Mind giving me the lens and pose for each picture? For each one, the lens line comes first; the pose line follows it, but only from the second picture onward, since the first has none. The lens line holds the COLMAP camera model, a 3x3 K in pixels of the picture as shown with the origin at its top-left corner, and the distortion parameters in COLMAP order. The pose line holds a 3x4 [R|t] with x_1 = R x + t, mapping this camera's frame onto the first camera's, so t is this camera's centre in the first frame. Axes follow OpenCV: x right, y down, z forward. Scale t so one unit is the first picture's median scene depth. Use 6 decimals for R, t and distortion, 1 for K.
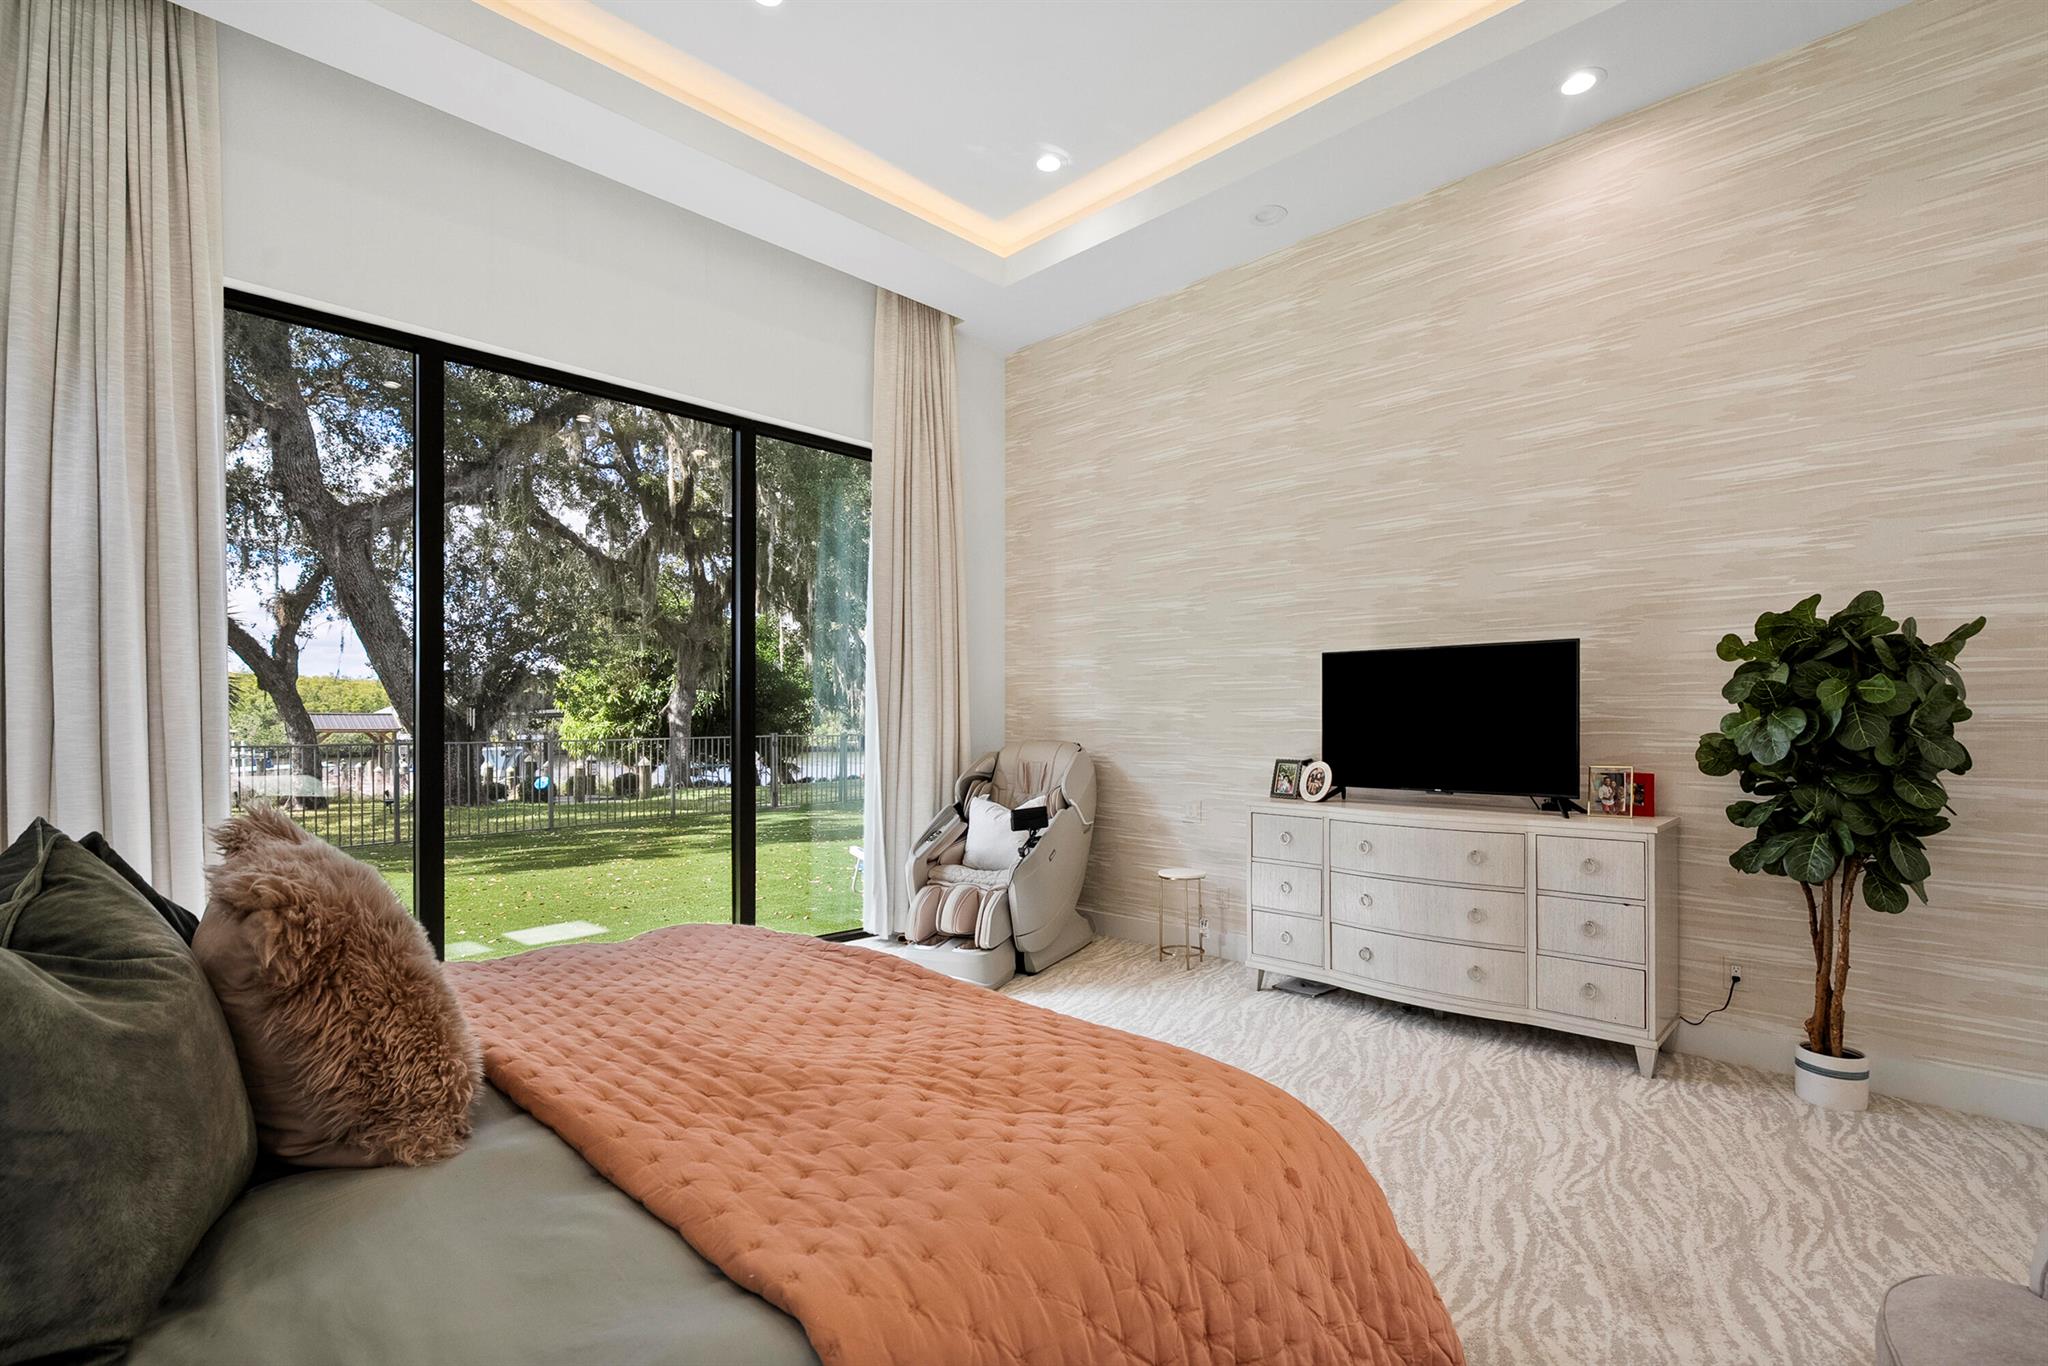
lens RADIAL K [[938.2, 0, 1036.2], [0, 938.2, 724.0], [0, 0, 1]] dist [-0.004047, 0.002385]
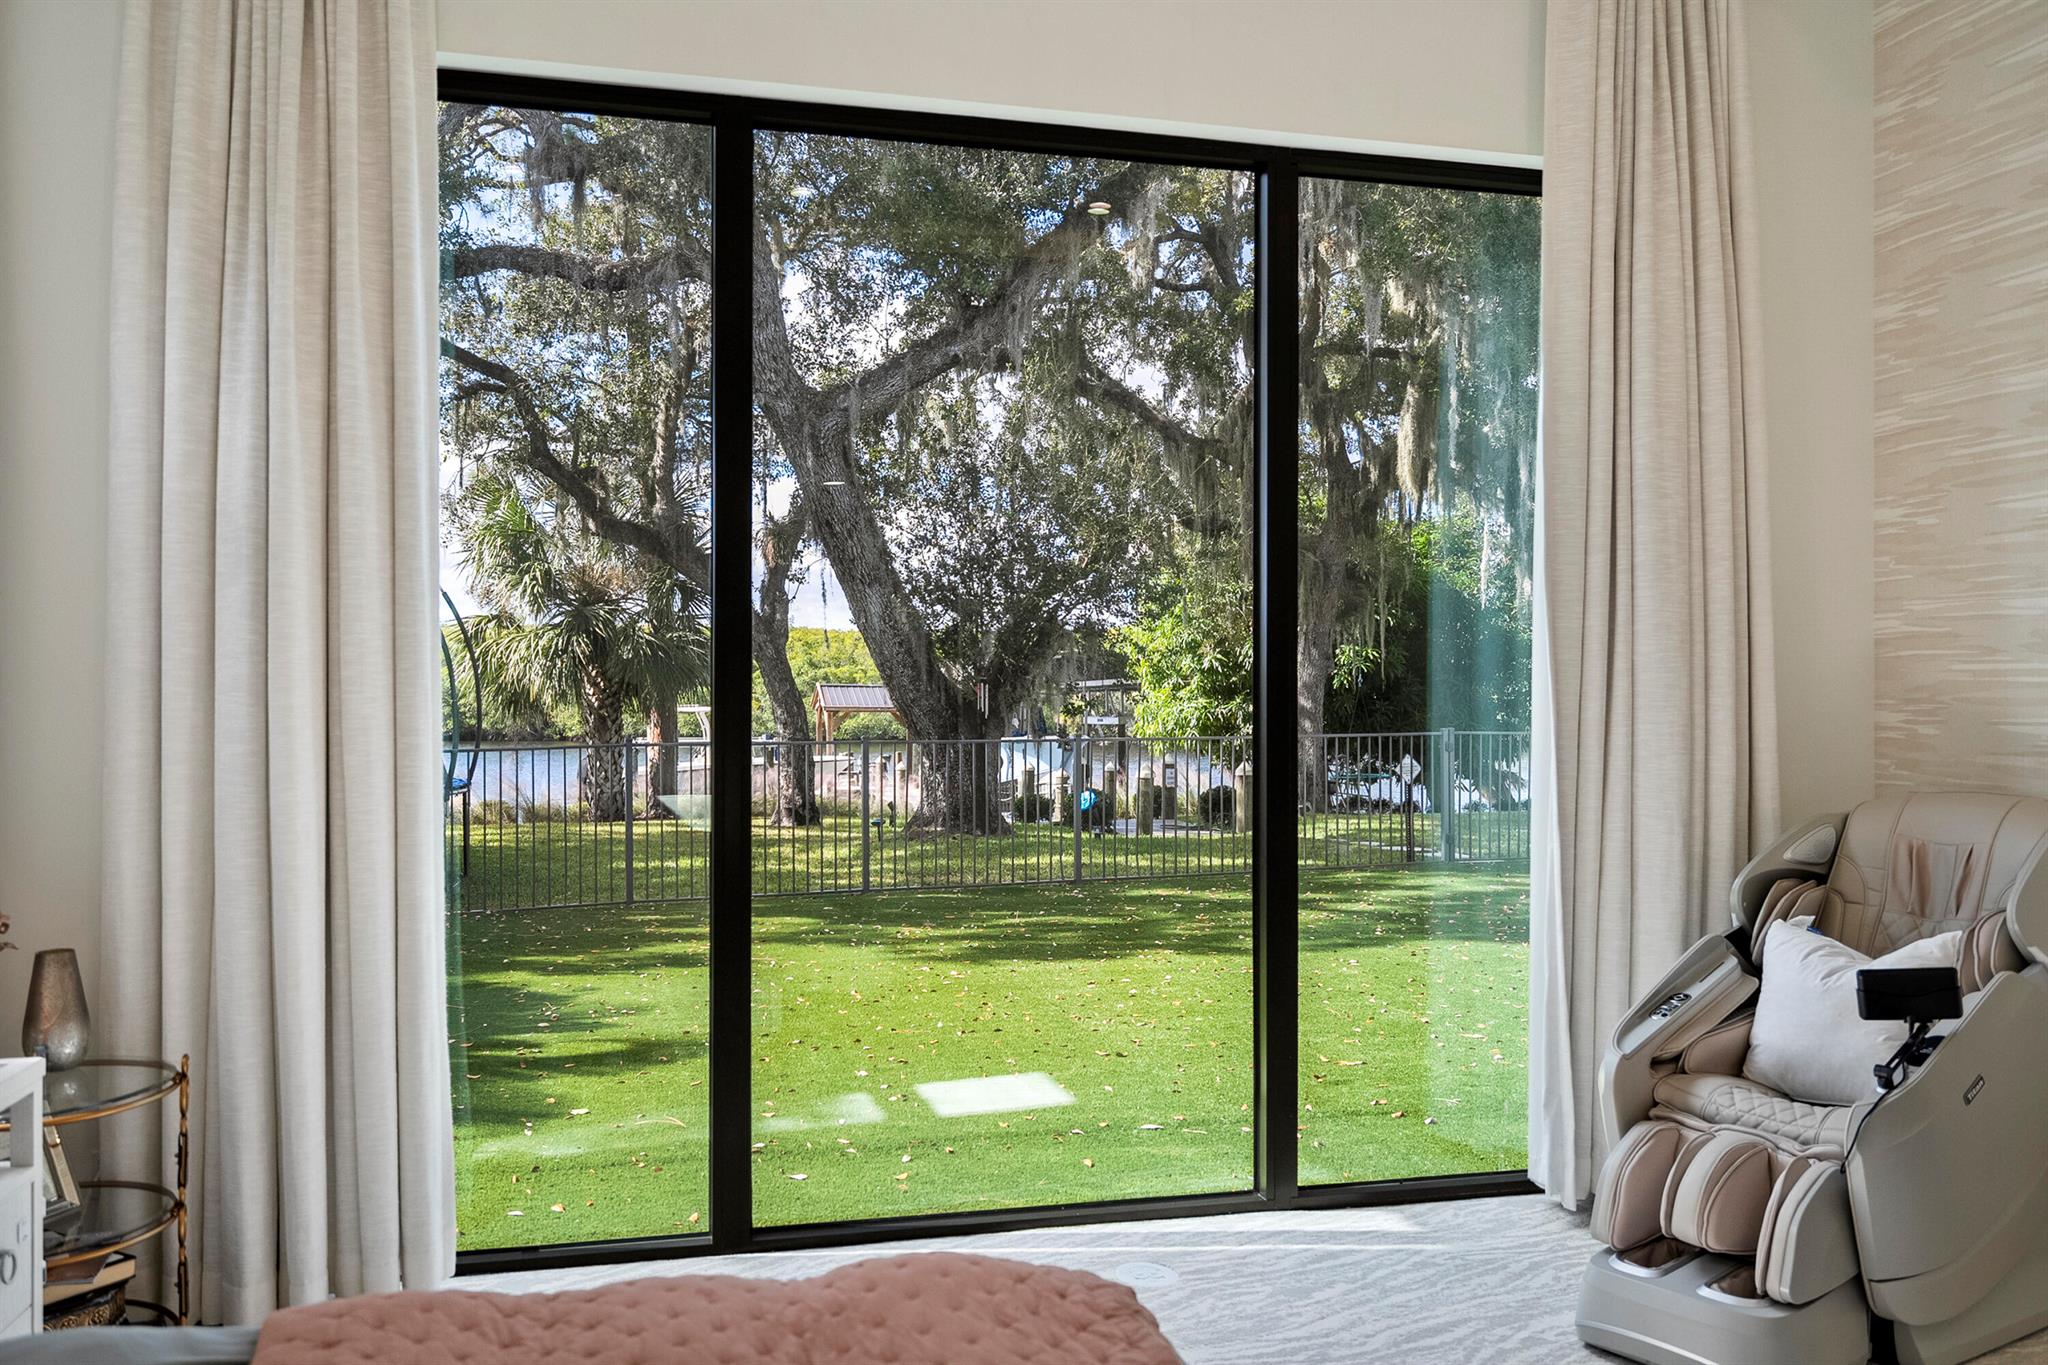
lens RADIAL K [[1619.1, 0, 1031.7], [0, 1619.1, 680.0], [0, 0, 1]] dist [0.012669, 0.001629]
pose [[0.853118, -0.001170, -0.521717, 0.031868], [-0.004538, 0.999943, -0.009663, -0.024298], [0.521698, 0.010611, 0.853064, 0.160309]]
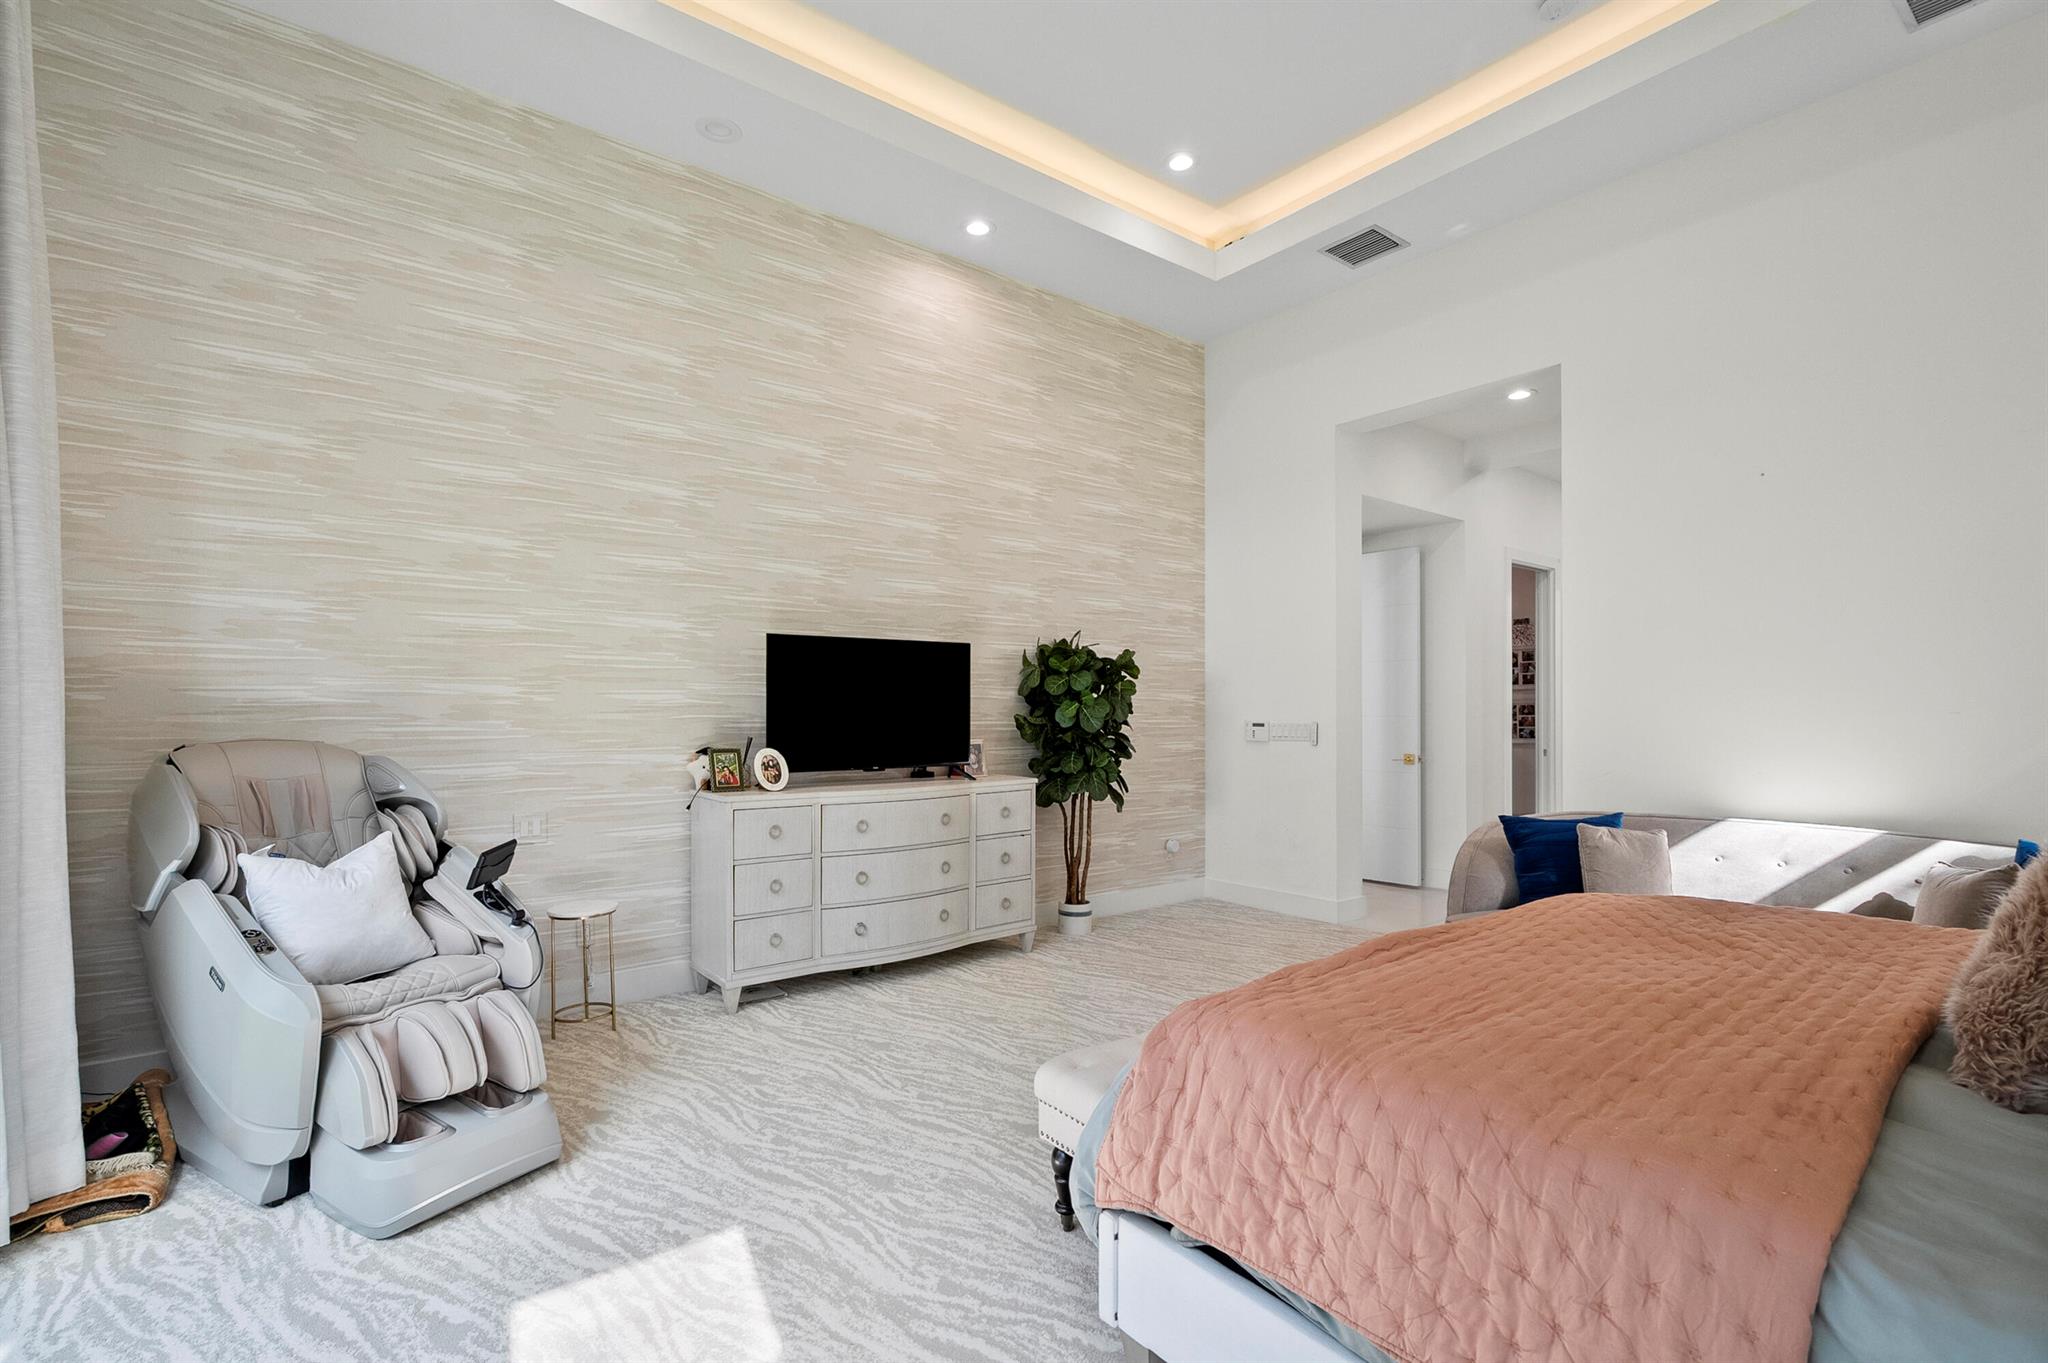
lens RADIAL K [[938.2, 0, 1054.6], [0, 938.2, 702.8], [0, 0, 1]] dist [-0.004047, 0.002385]
pose [[0.126773, 0.002692, 0.991928, -0.486659], [0.001068, 0.999995, -0.002850, -0.002822], [-0.991931, 0.001420, 0.126769, 0.481612]]
